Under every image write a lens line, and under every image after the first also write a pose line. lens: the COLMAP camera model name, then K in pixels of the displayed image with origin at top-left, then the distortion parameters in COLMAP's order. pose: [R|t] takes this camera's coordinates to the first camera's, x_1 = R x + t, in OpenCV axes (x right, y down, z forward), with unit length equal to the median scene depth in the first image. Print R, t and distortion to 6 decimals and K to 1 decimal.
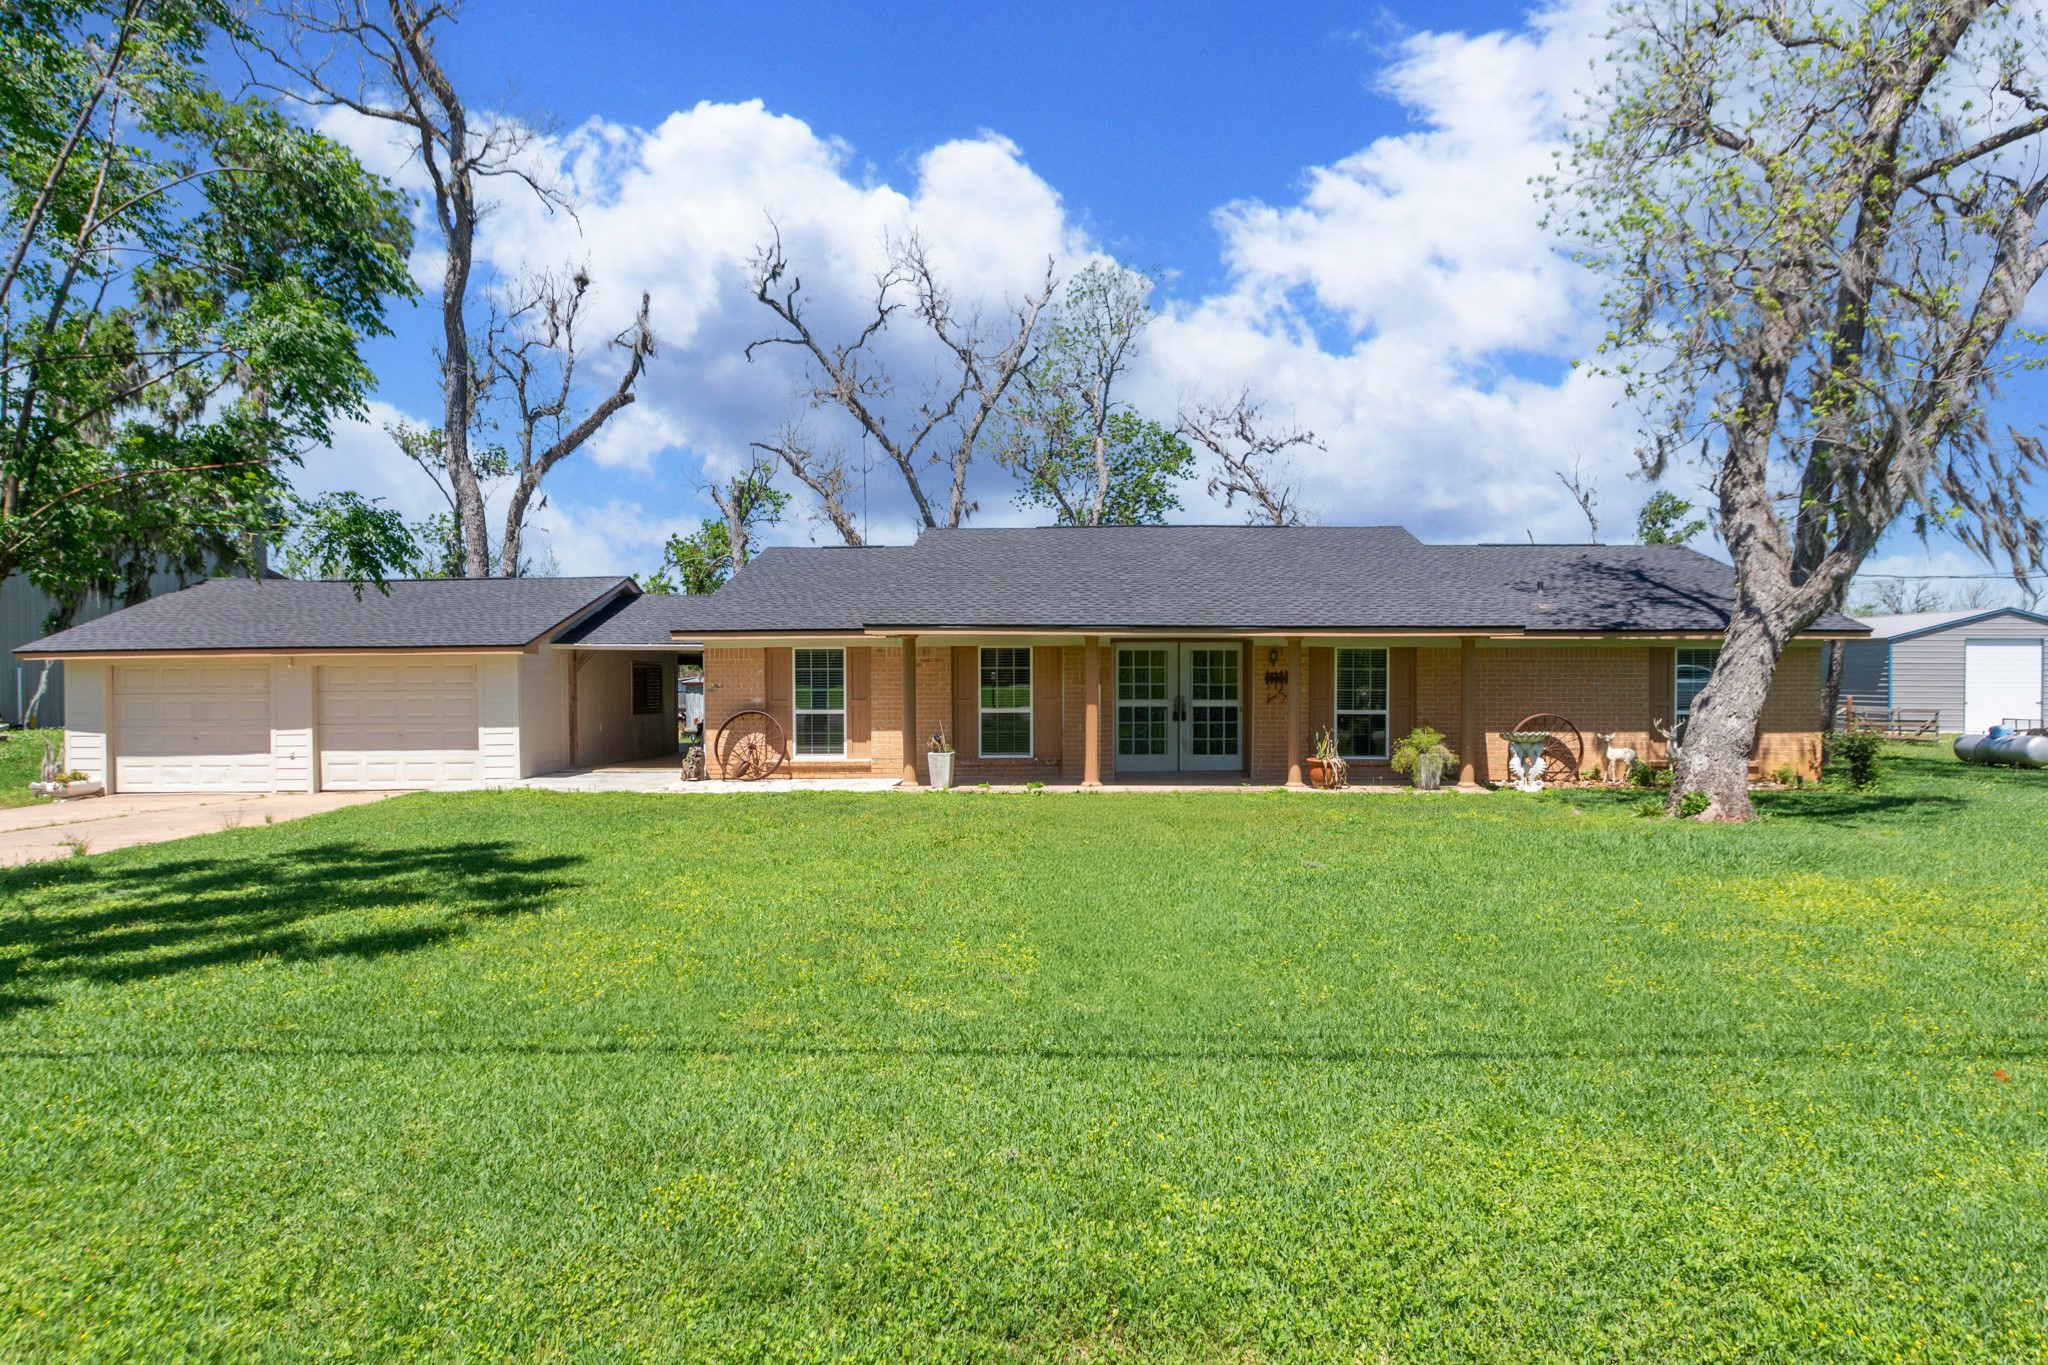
lens RADIAL K [[1172.6, 0, 1062.0], [0, 1172.6, 683.4], [0, 0, 1]] dist [0.000239, 0.001036]
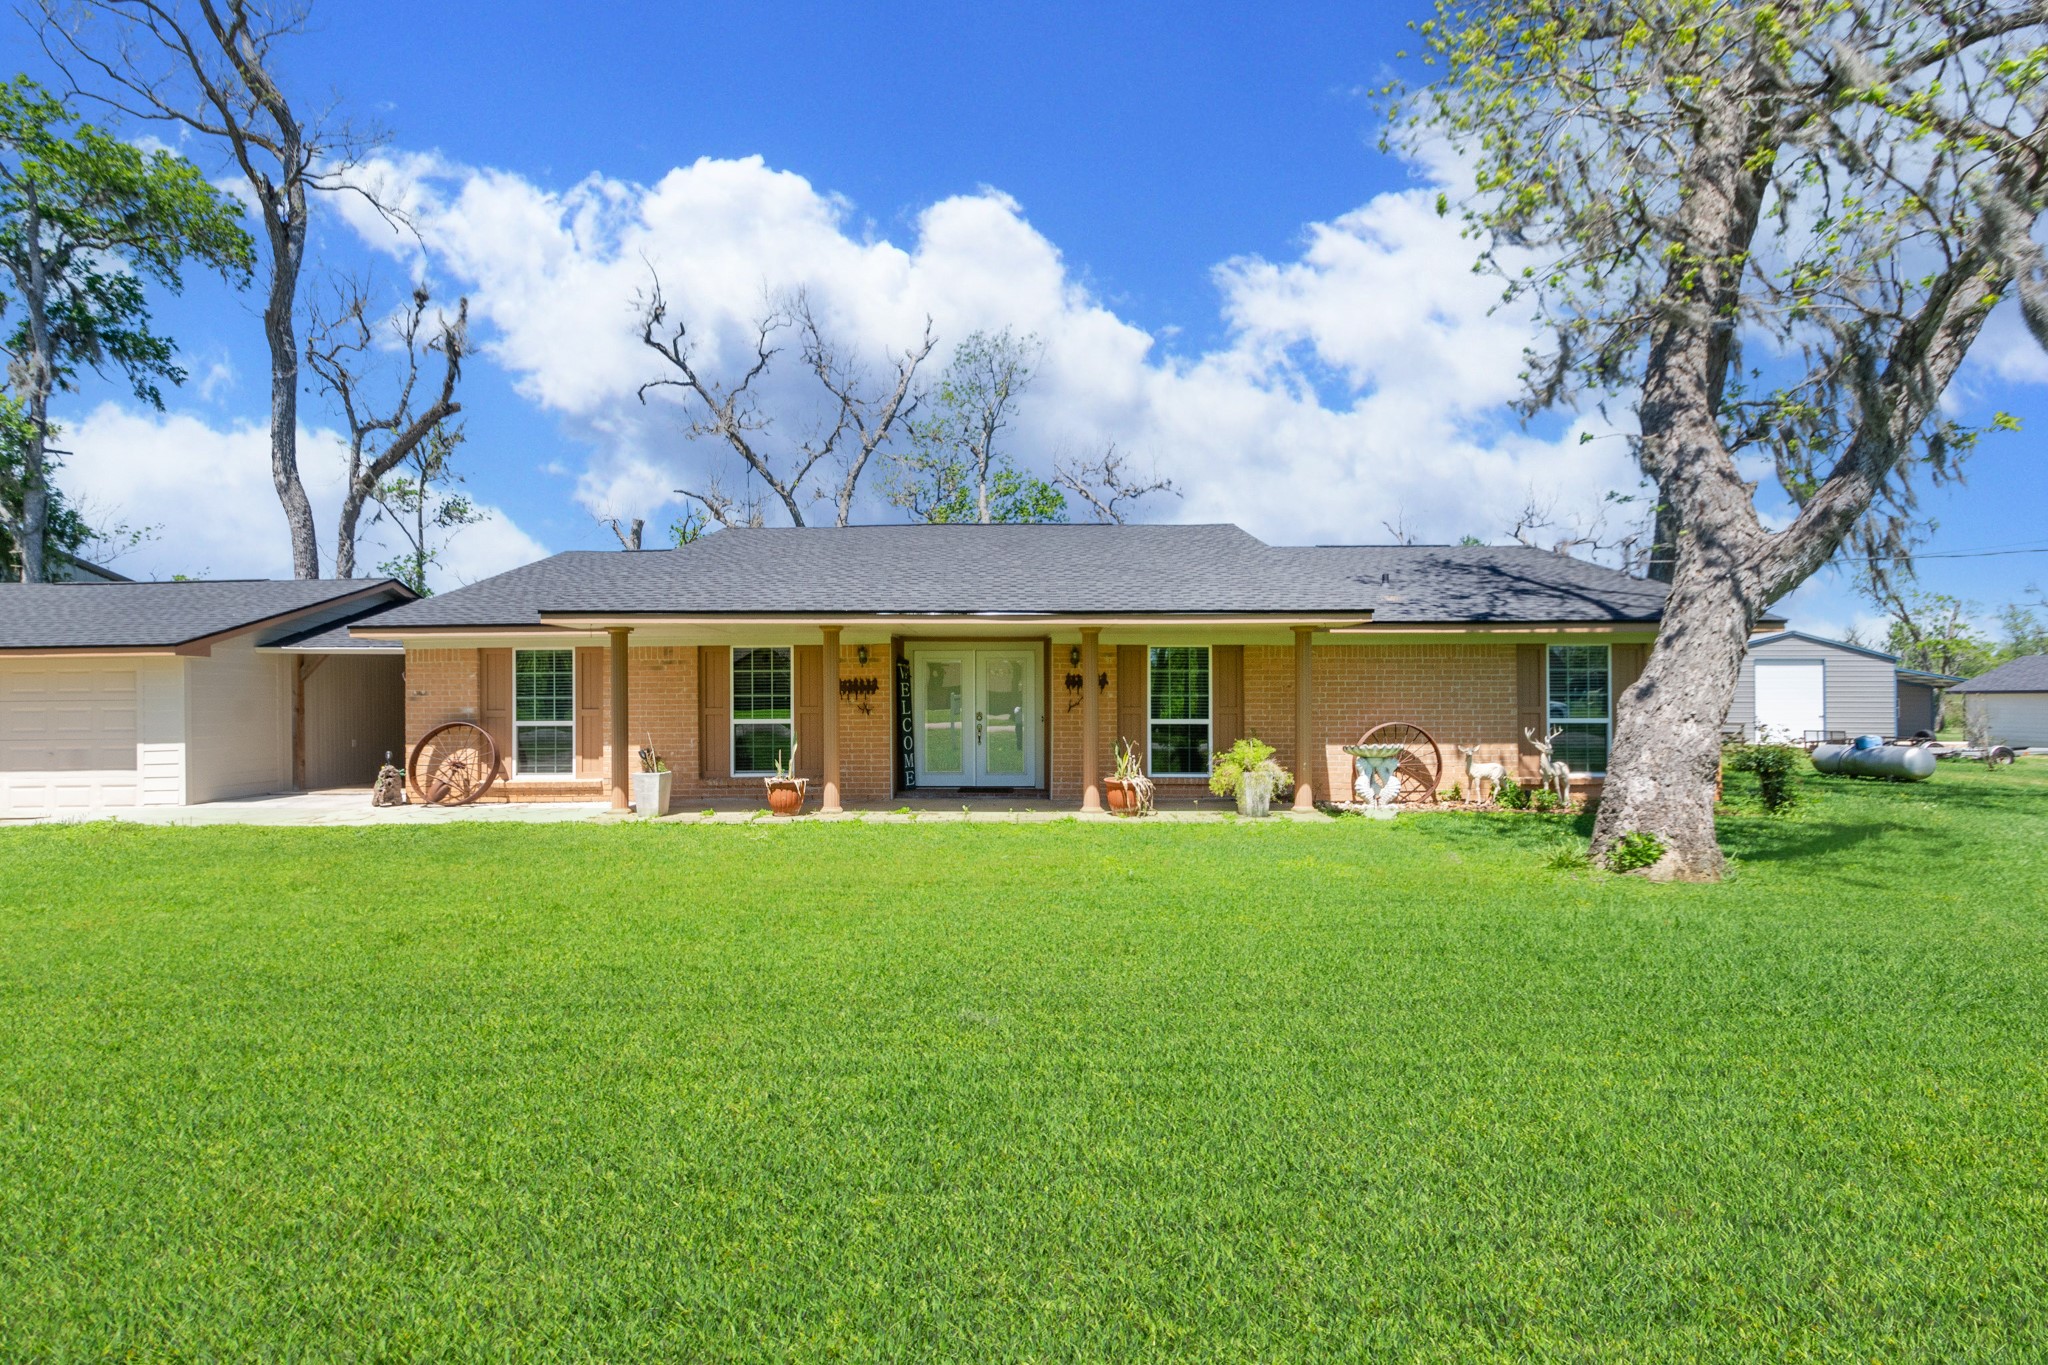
lens RADIAL K [[918.2, 0, 1001.5], [0, 918.2, 686.4], [0, 0, 1]] dist [0.004402, -0.000107]
pose [[0.999971, -0.003115, 0.006969, 0.121253], [0.003272, 0.999737, -0.022697, 0.013730], [-0.006897, 0.022719, 0.999718, 0.333688]]
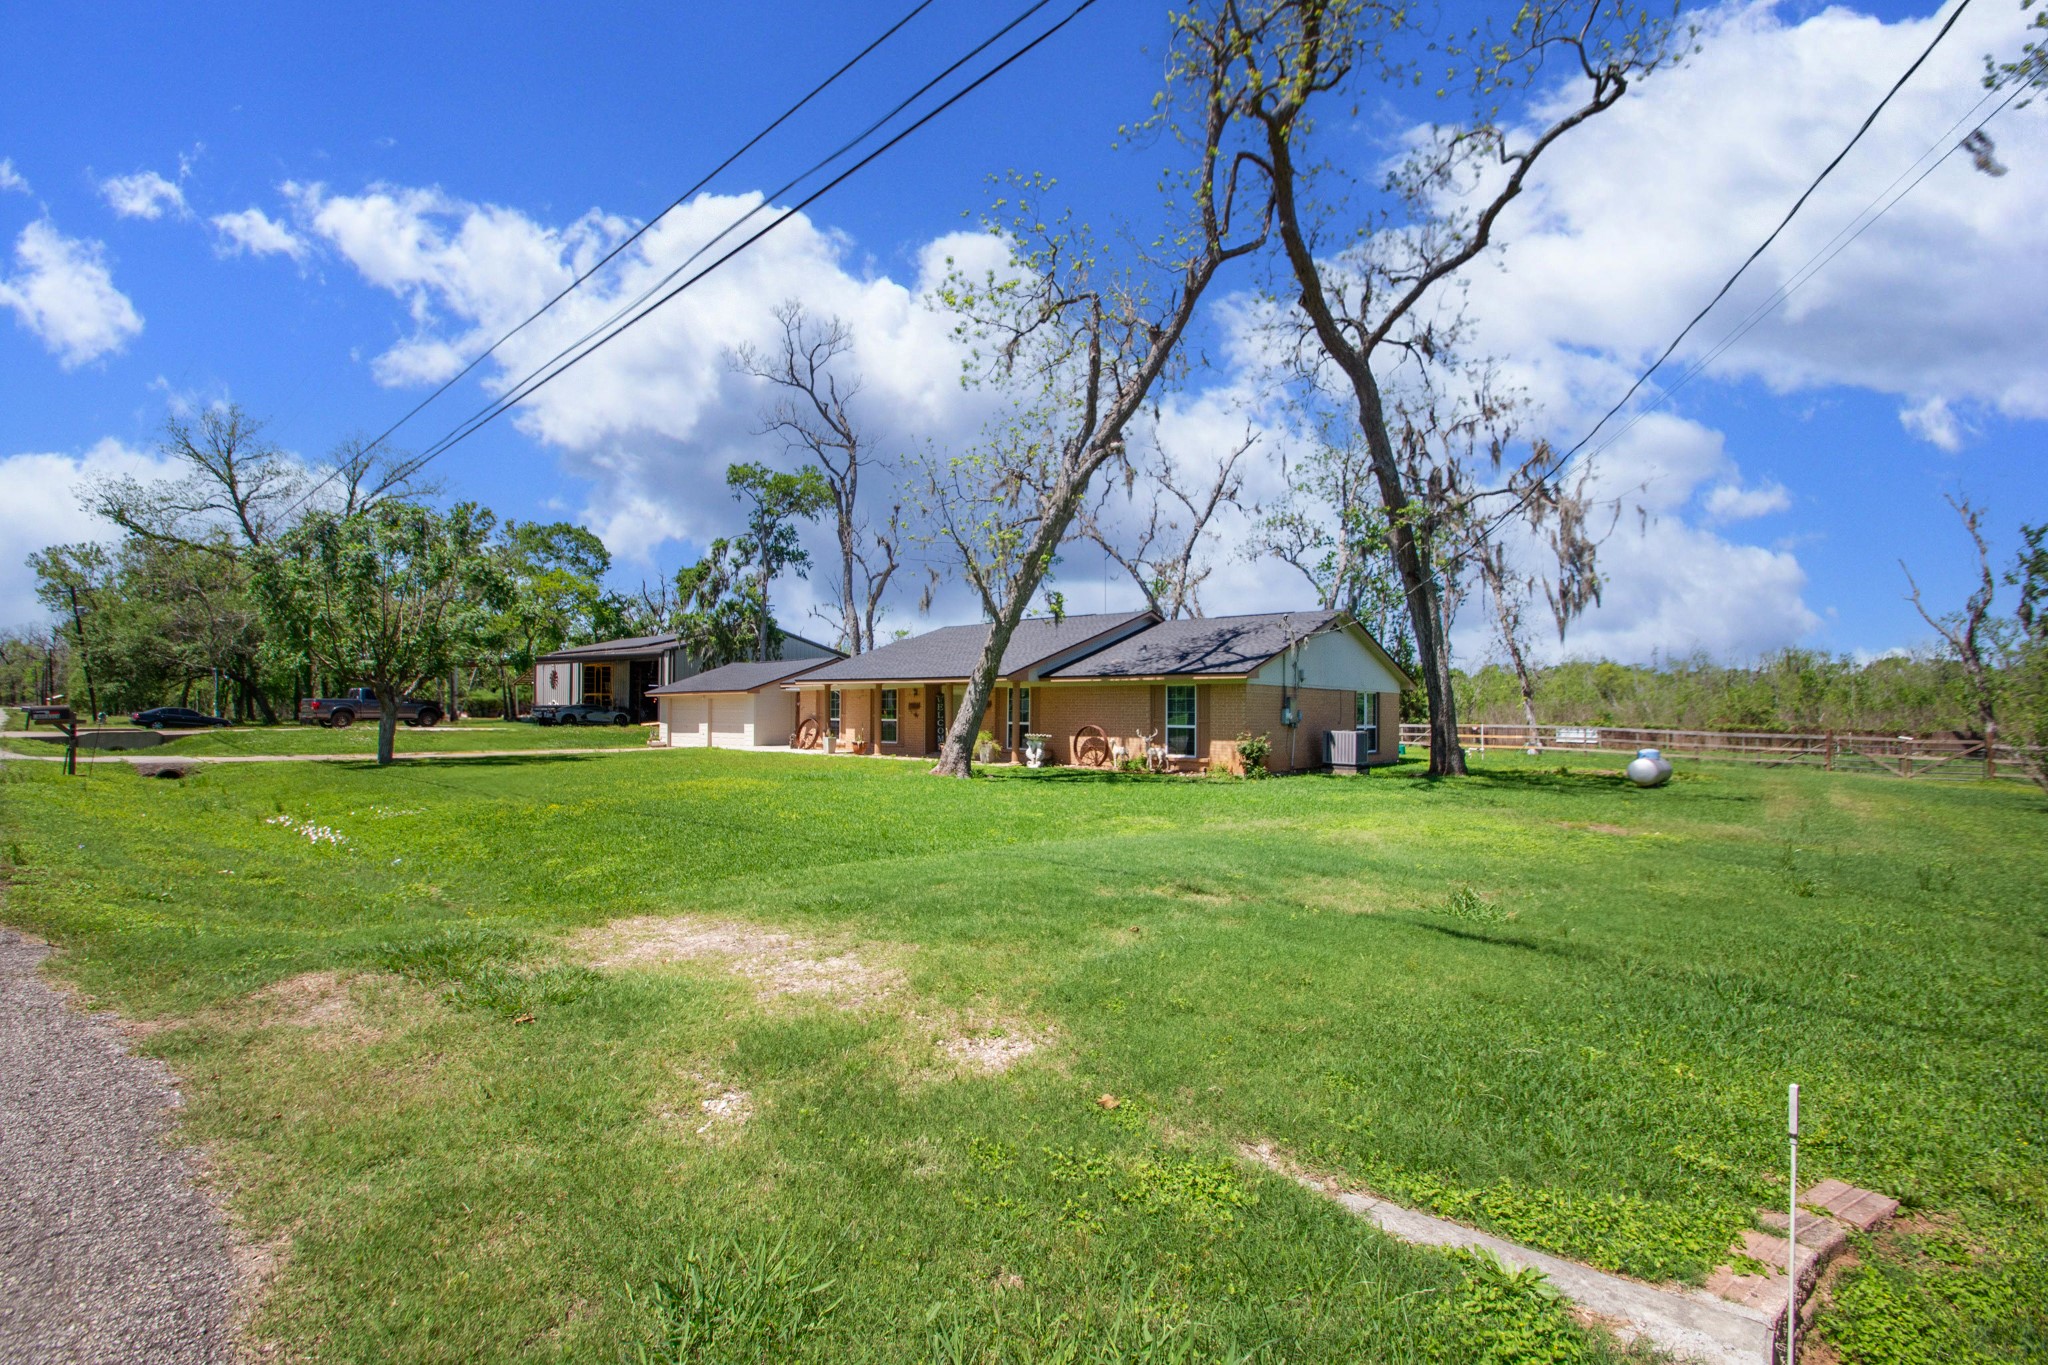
lens RADIAL K [[888.3, 0, 1024.0], [0, 888.3, 682.5], [0, 0, 1]] dist [-0.010229, -0.000454]
pose [[0.770206, -0.014267, -0.637635, 1.126147], [-0.007030, 0.999499, -0.030856, 0.004478], [0.637756, 0.028248, 0.769720, -0.043436]]
